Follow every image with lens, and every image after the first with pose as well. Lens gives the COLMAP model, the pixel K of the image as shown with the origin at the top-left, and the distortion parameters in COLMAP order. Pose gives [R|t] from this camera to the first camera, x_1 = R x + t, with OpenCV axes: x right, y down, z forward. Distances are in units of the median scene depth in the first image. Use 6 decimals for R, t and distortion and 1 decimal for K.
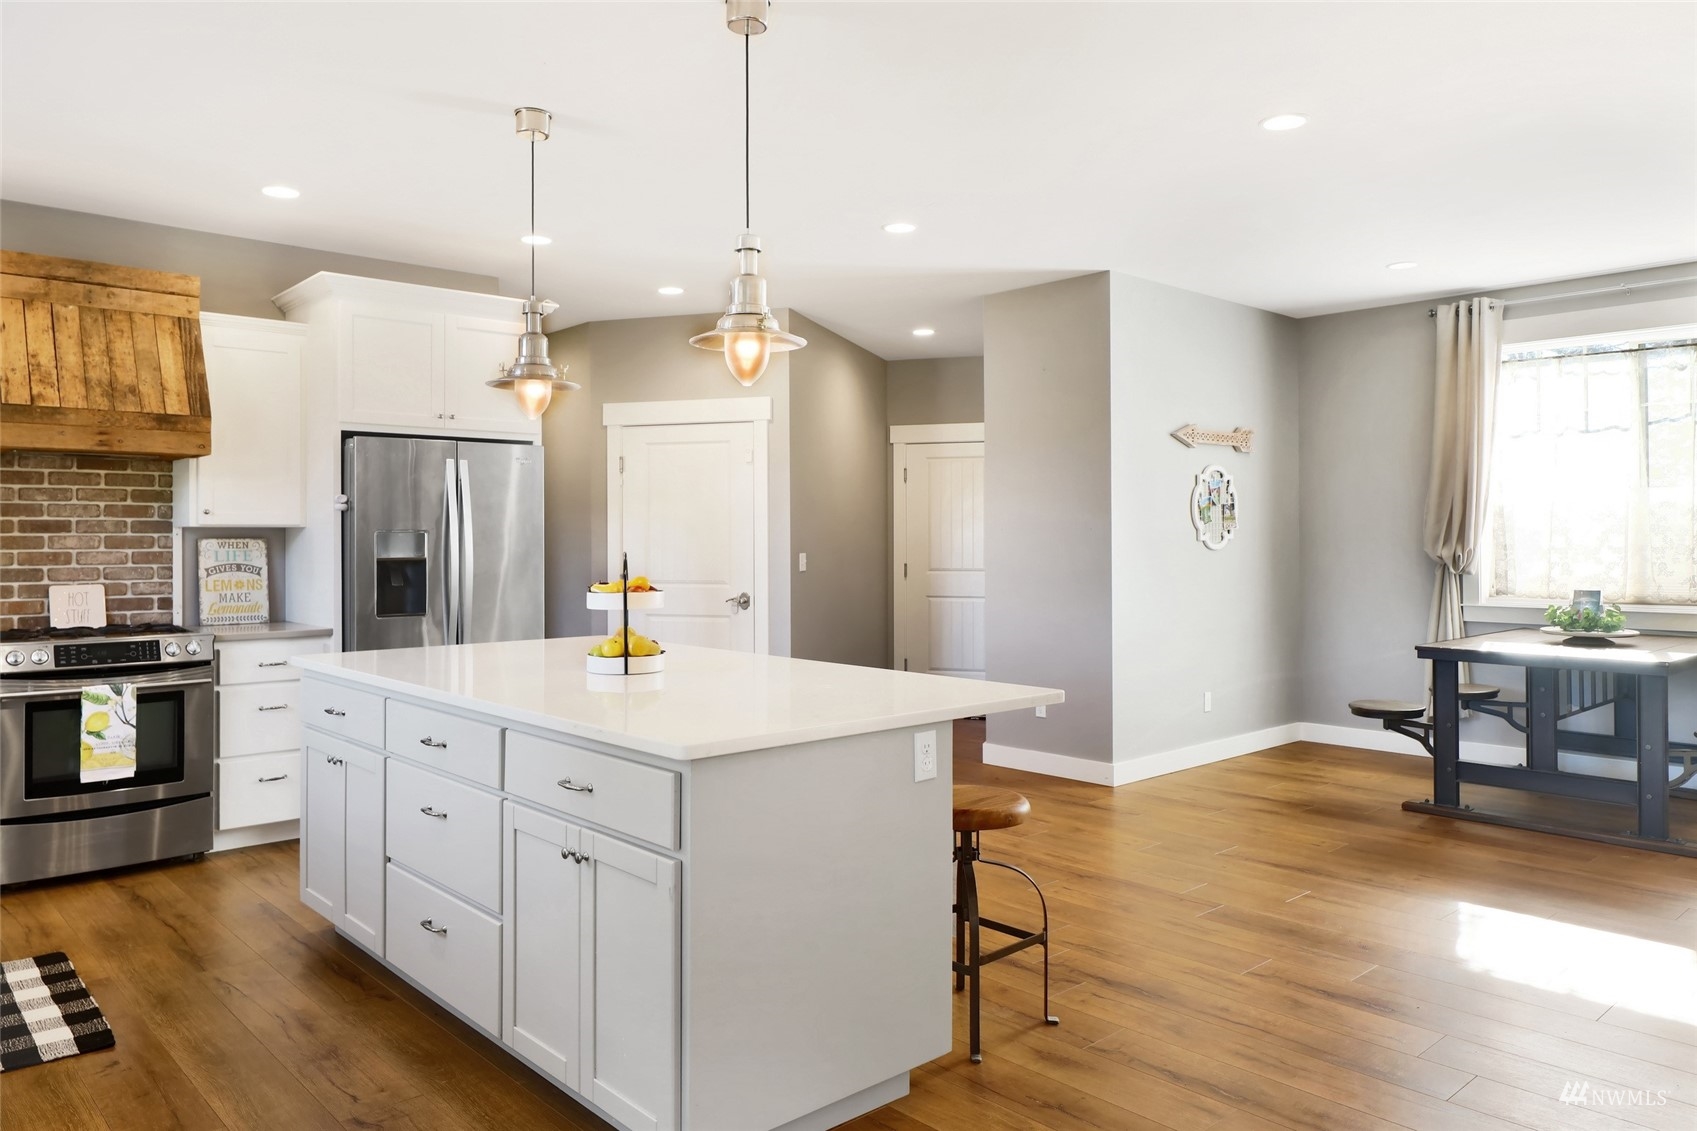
lens RADIAL K [[1184.0, 0, 847.7], [0, 1184.0, 554.3], [0, 0, 1]] dist [-0.001437, -0.005887]
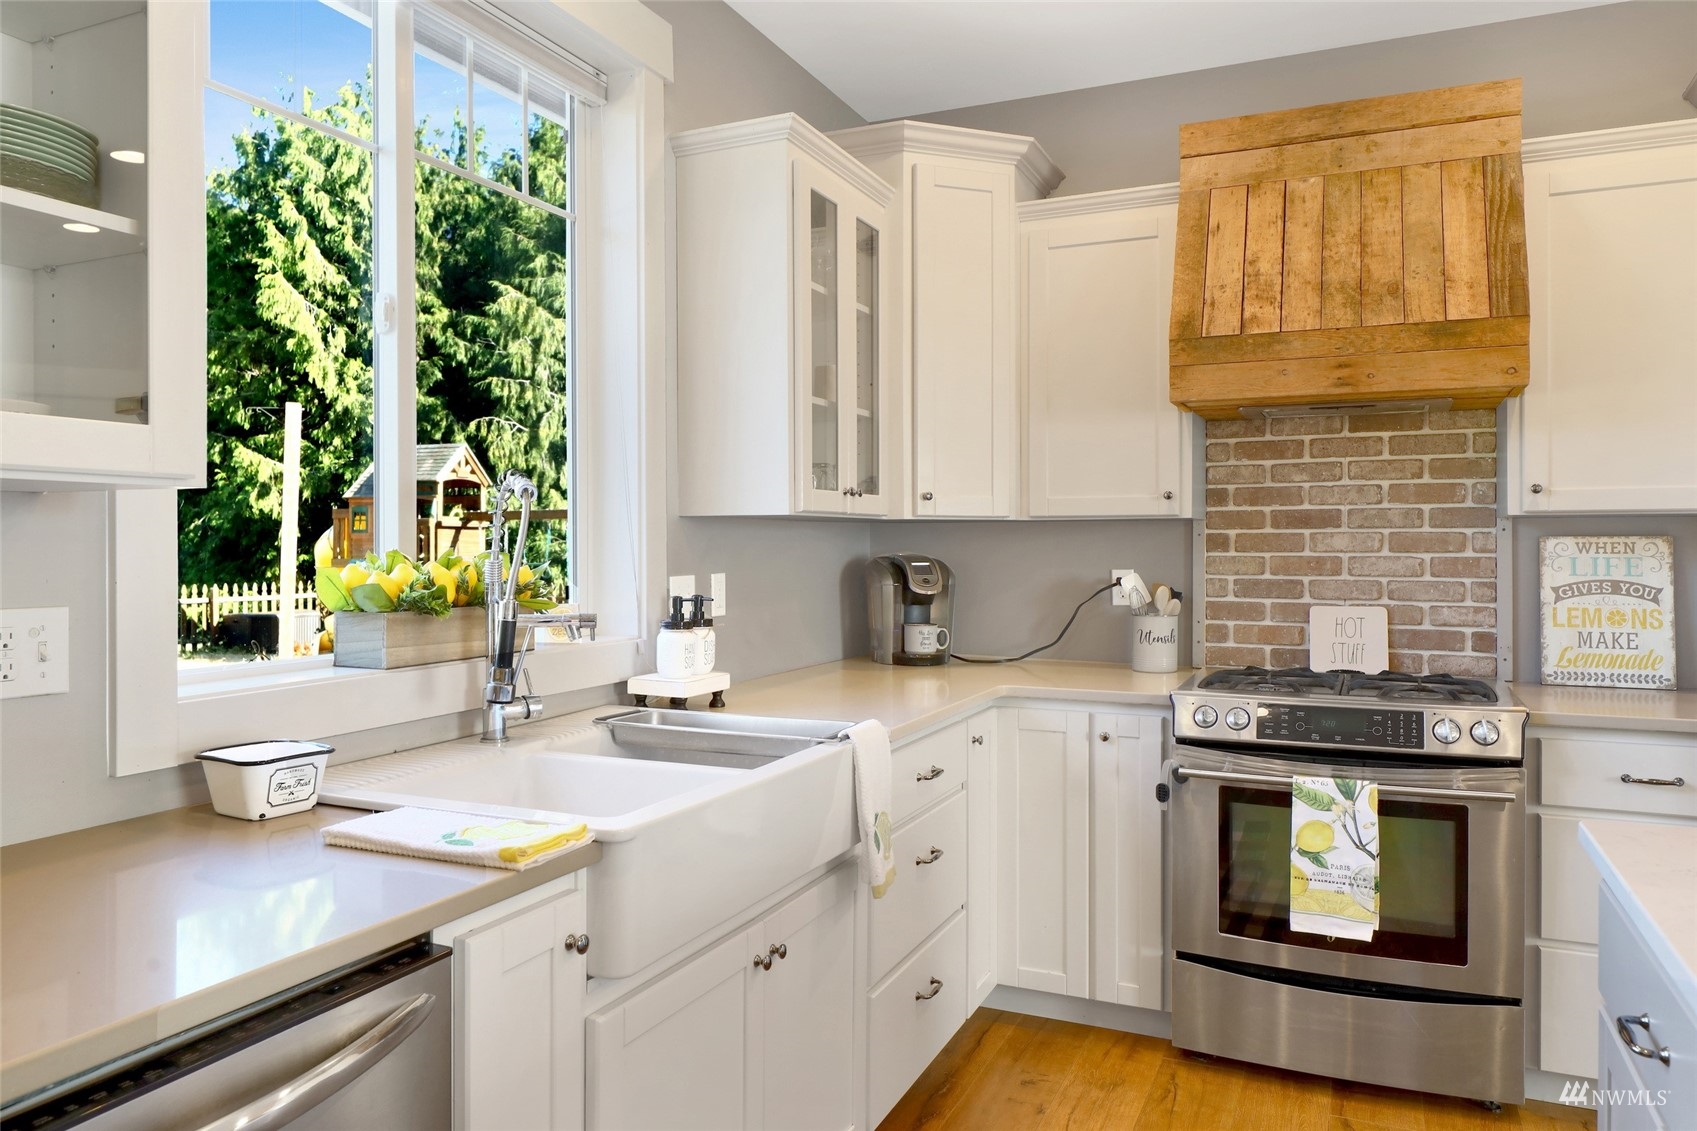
lens RADIAL K [[1184.0, 0, 802.8], [0, 1184.0, 537.9], [0, 0, 1]] dist [-0.001437, -0.005887]
pose [[0.377305, -0.001885, -0.926087, -0.155967], [-0.011725, 0.999908, -0.006812, -0.004657], [0.926015, 0.013429, 0.377248, 0.481888]]
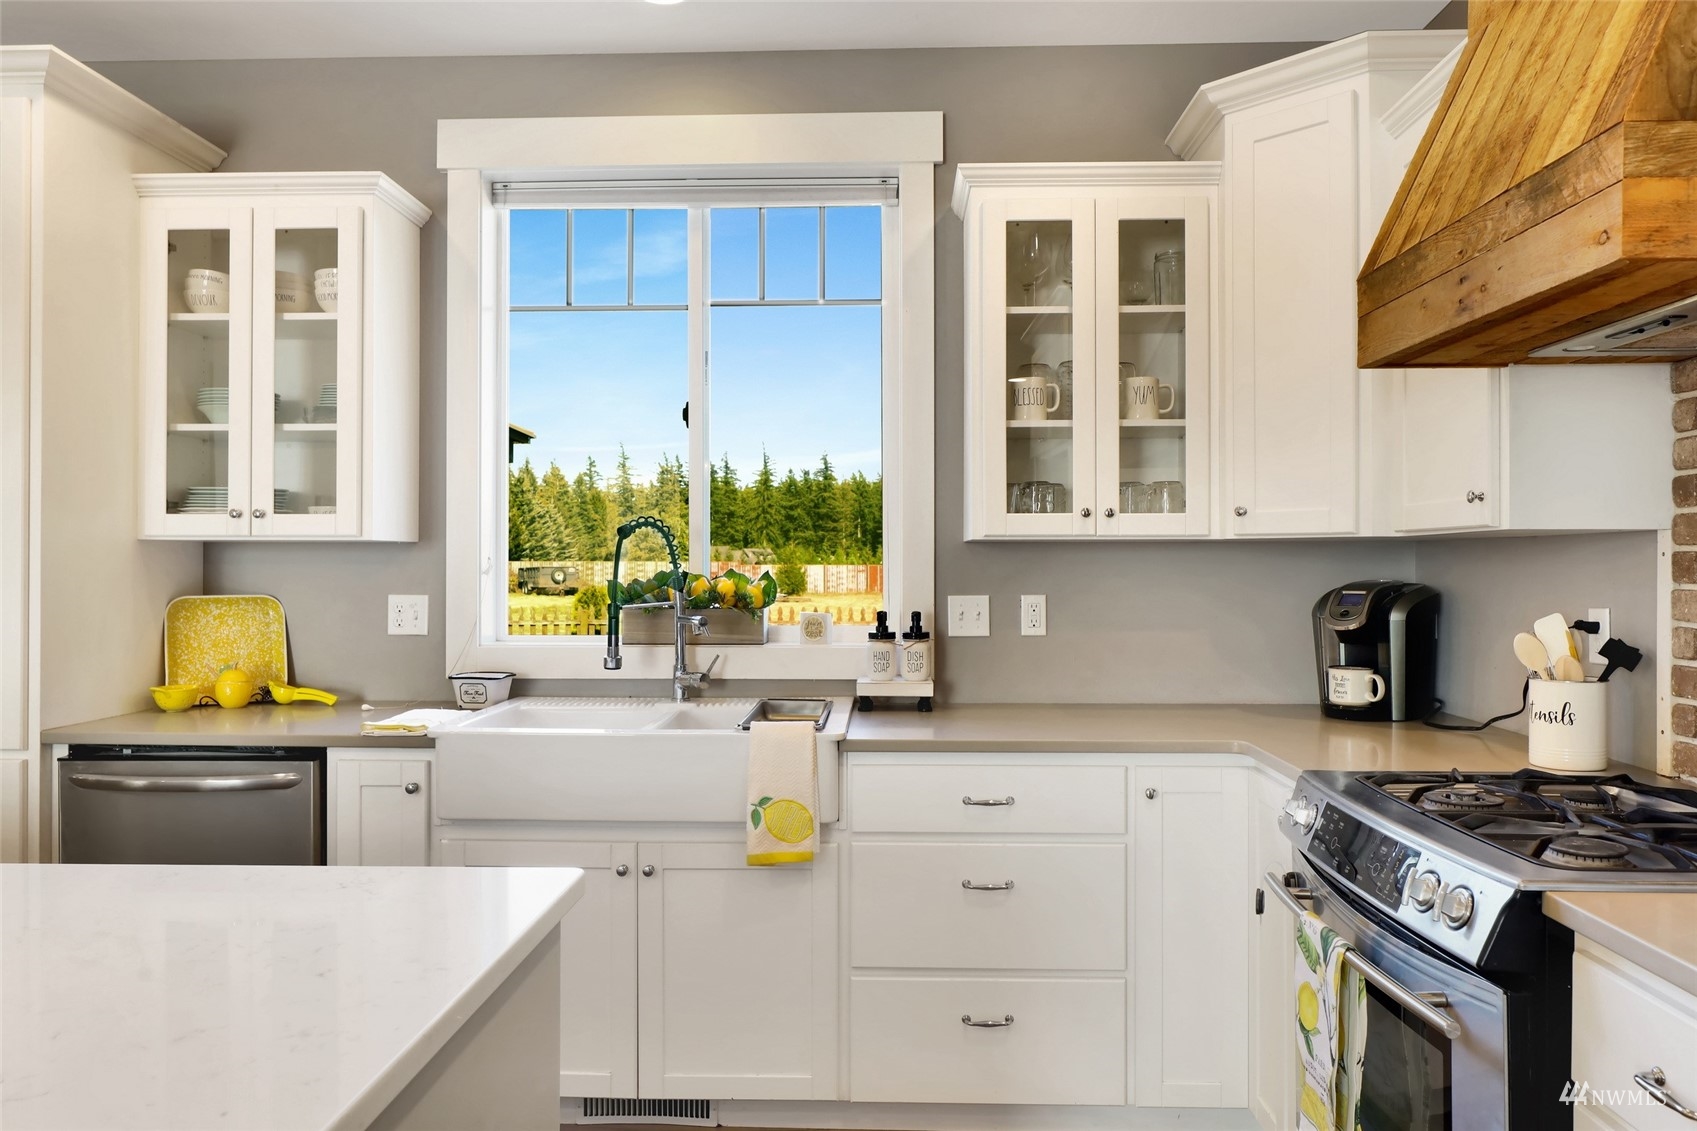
lens RADIAL K [[1184.0, 0, 848.3], [0, 1184.0, 564.5], [0, 0, 1]] dist [-0.001437, -0.005887]
pose [[-0.699507, 0.001836, -0.714623, -0.206683], [-0.007464, 0.999923, 0.009875, -0.012100], [0.714587, 0.012242, -0.699440, 1.054857]]
